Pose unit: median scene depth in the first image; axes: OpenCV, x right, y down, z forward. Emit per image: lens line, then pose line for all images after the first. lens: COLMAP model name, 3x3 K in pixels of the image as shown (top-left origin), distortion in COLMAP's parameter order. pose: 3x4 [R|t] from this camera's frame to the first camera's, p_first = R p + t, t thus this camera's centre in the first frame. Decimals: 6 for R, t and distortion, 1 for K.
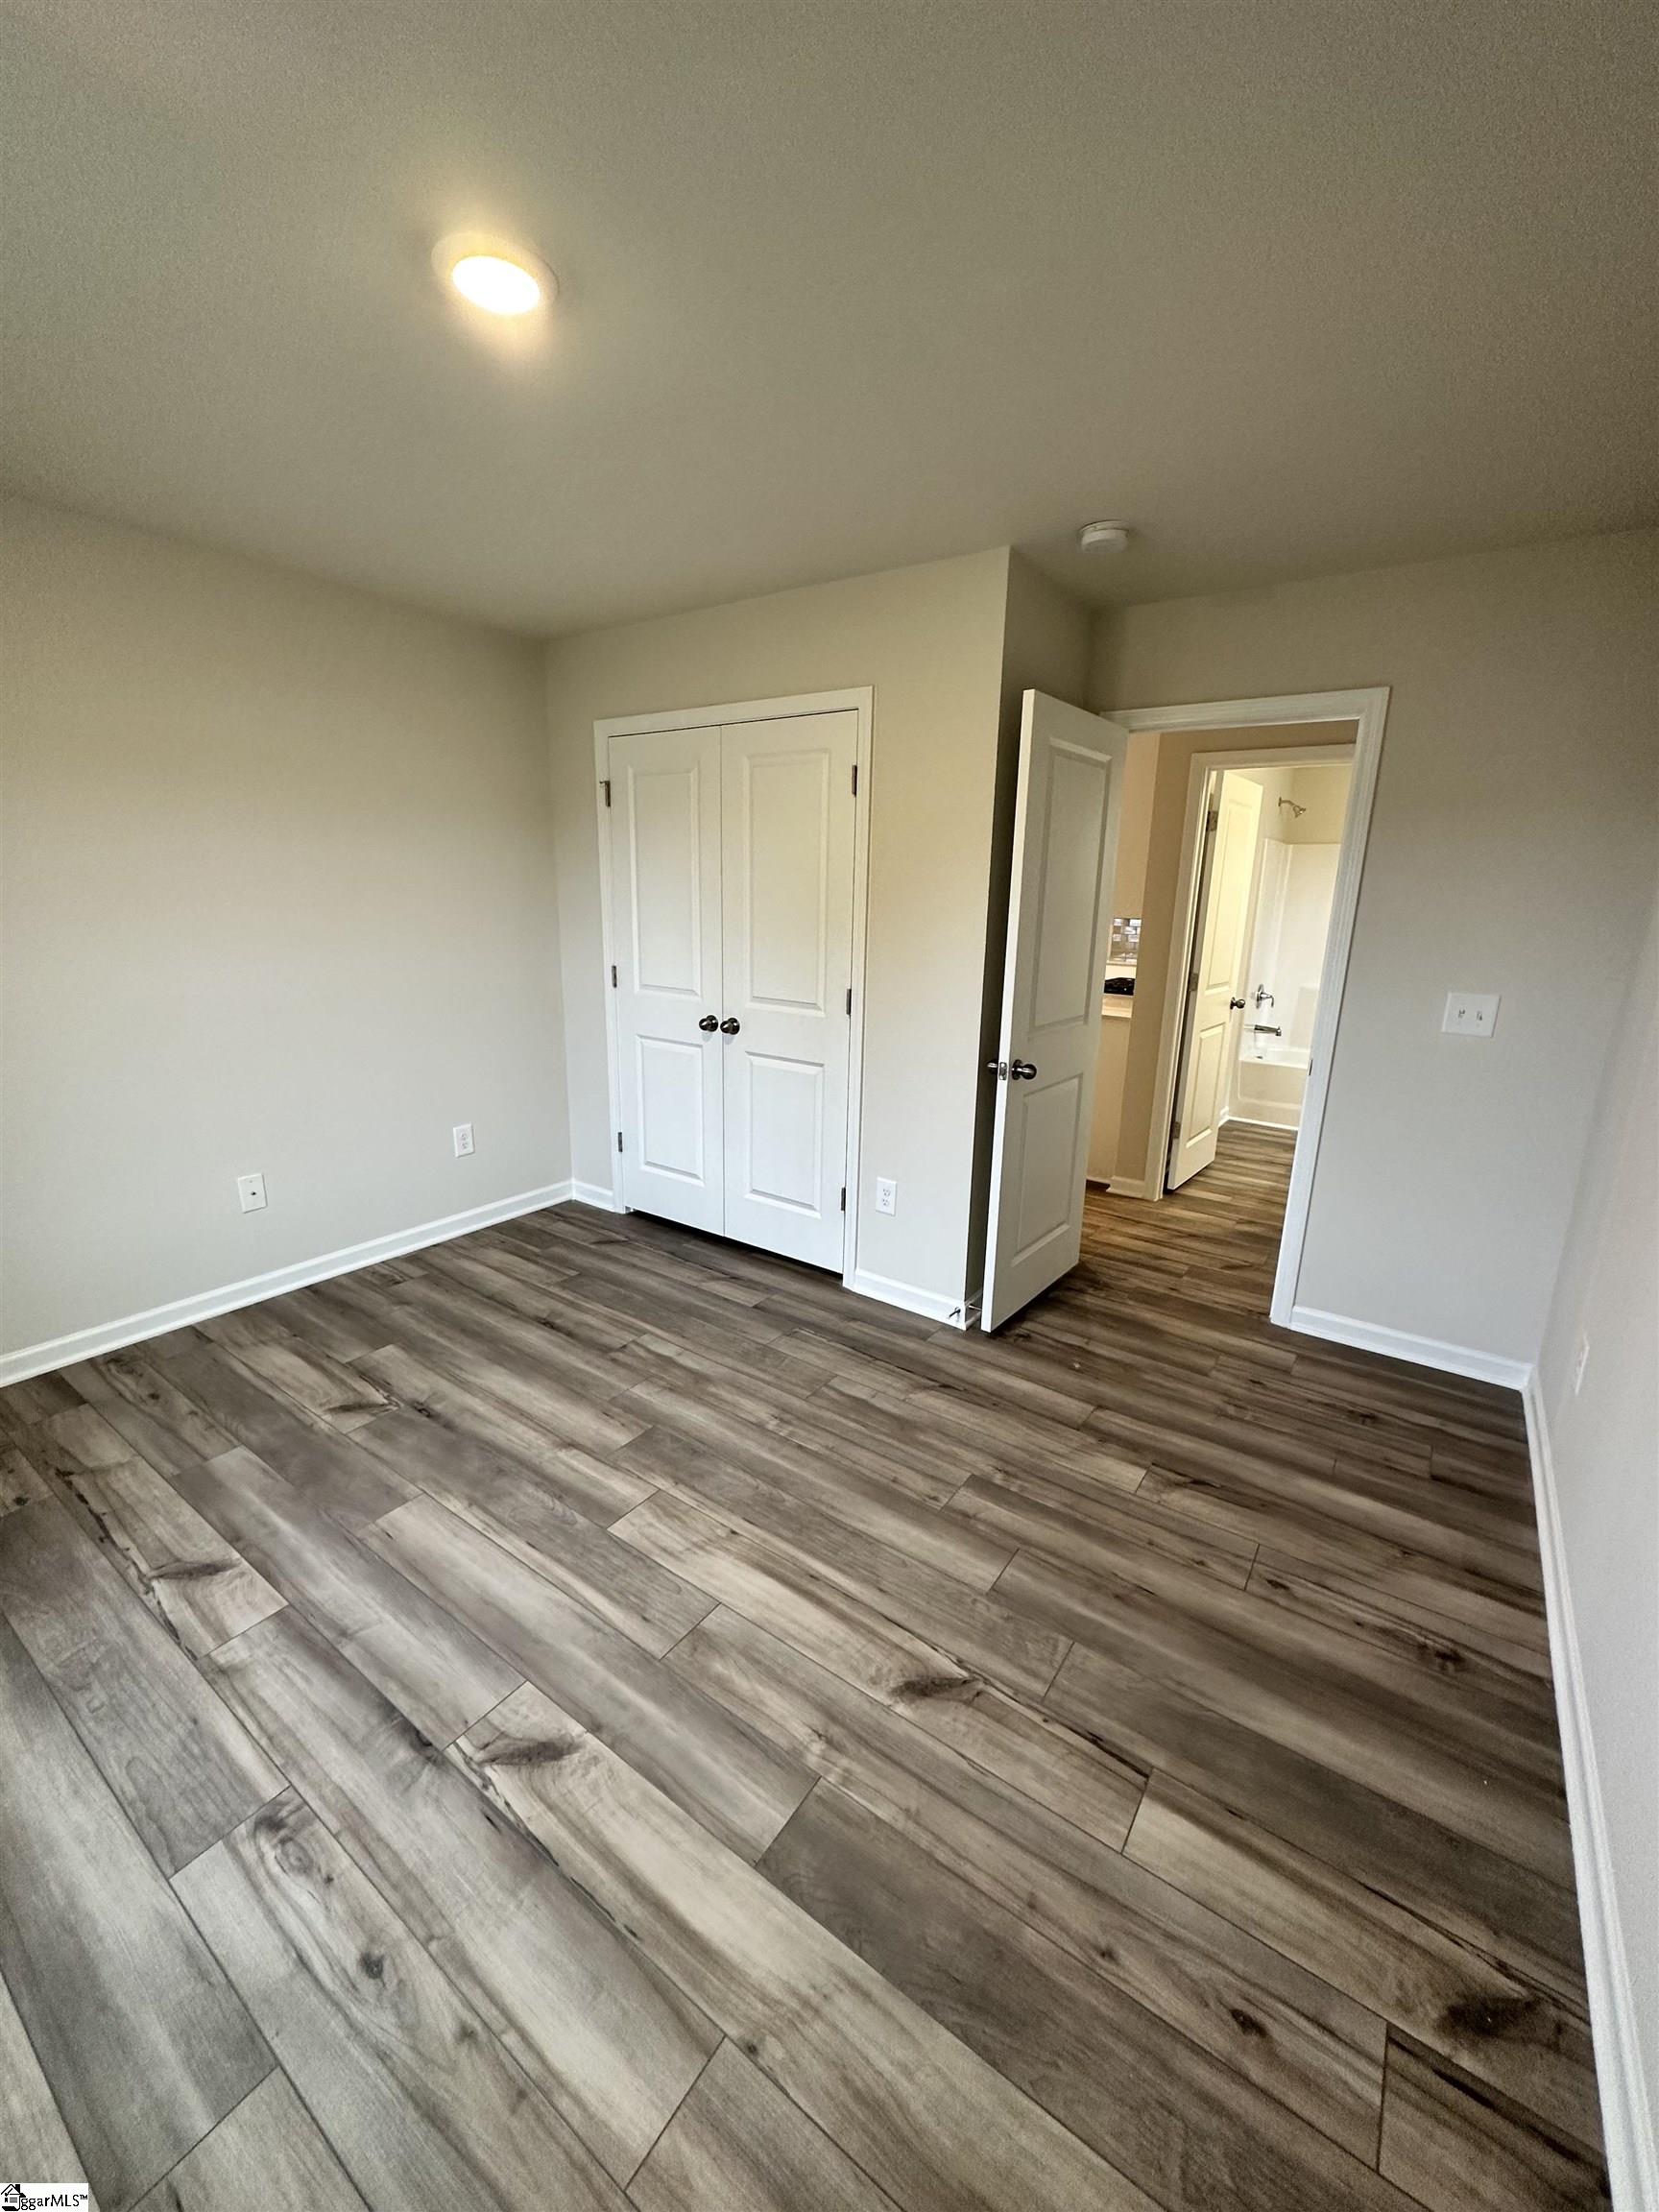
lens RADIAL K [[881.5, 0, 829.5], [0, 881.5, 1106.0], [0, 0, 1]] dist [-0.000829, 0.000410]
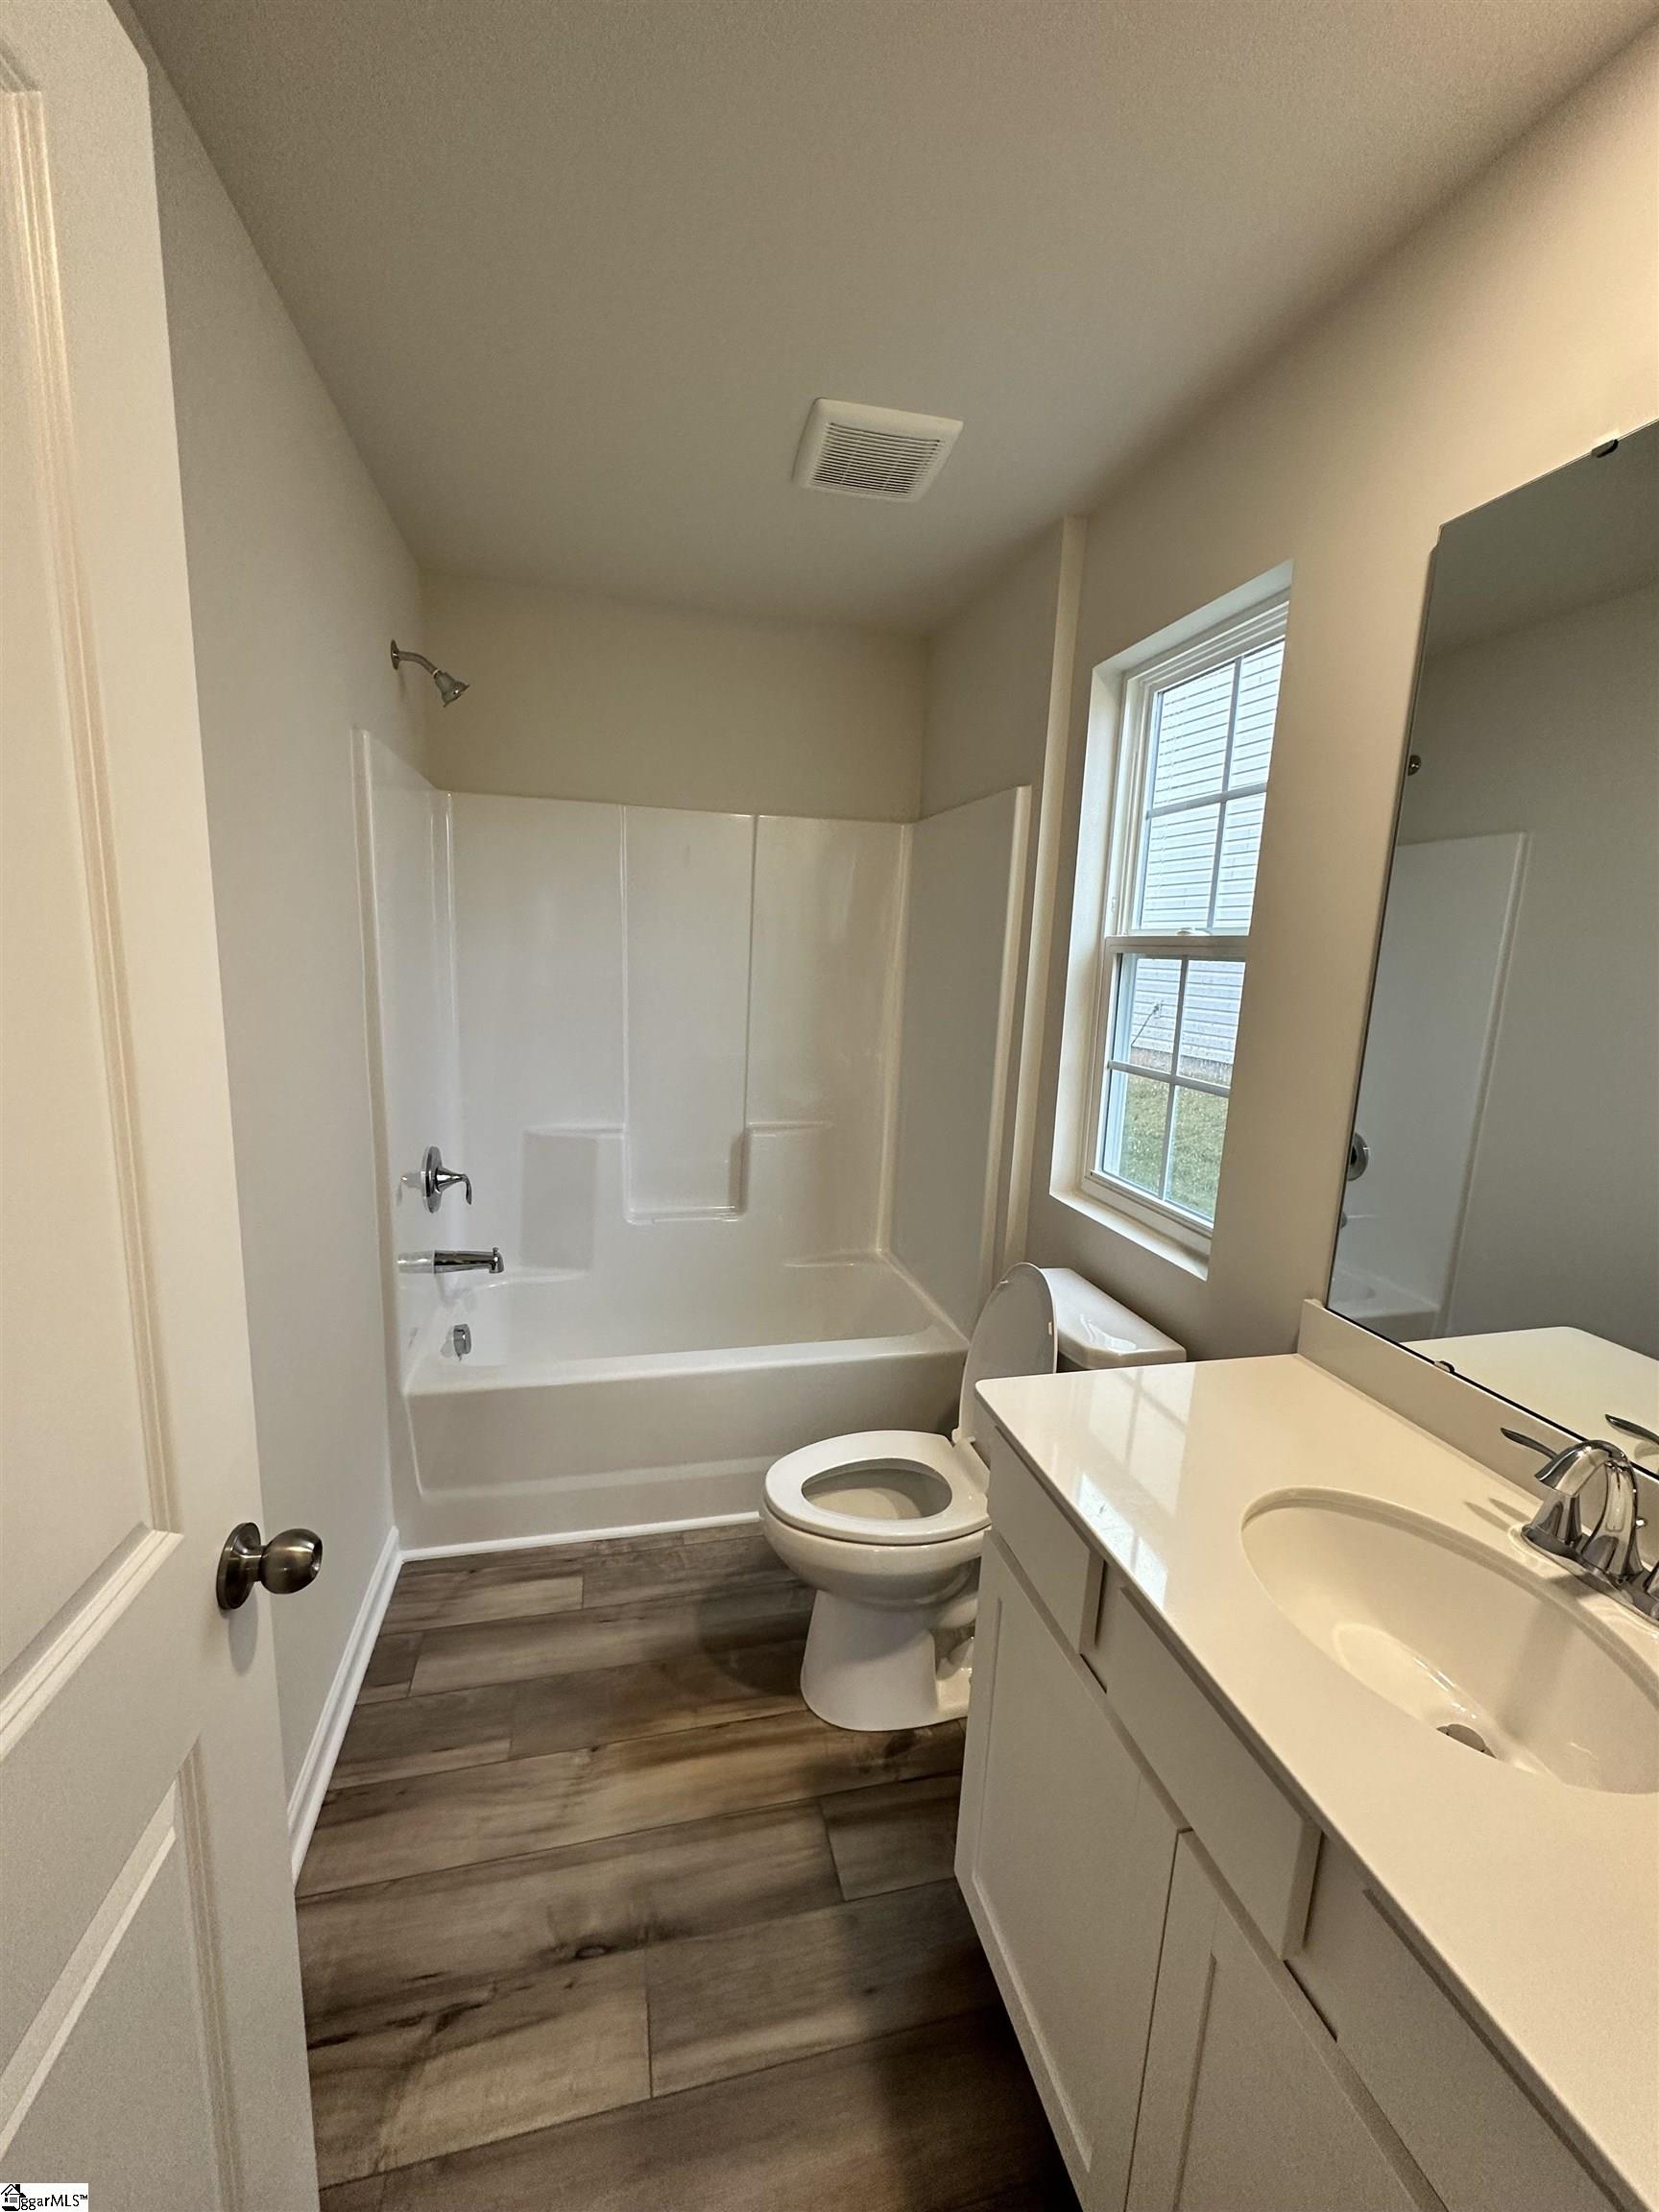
lens RADIAL K [[881.5, 0, 829.5], [0, 881.5, 1106.0], [0, 0, 1]] dist [-0.000829, 0.000410]
pose [[0.650515, -0.127082, 0.748786, 0.331187], [0.155827, 0.987260, 0.032178, -0.145514], [-0.743336, 0.095749, 0.662030, 0.642699]]
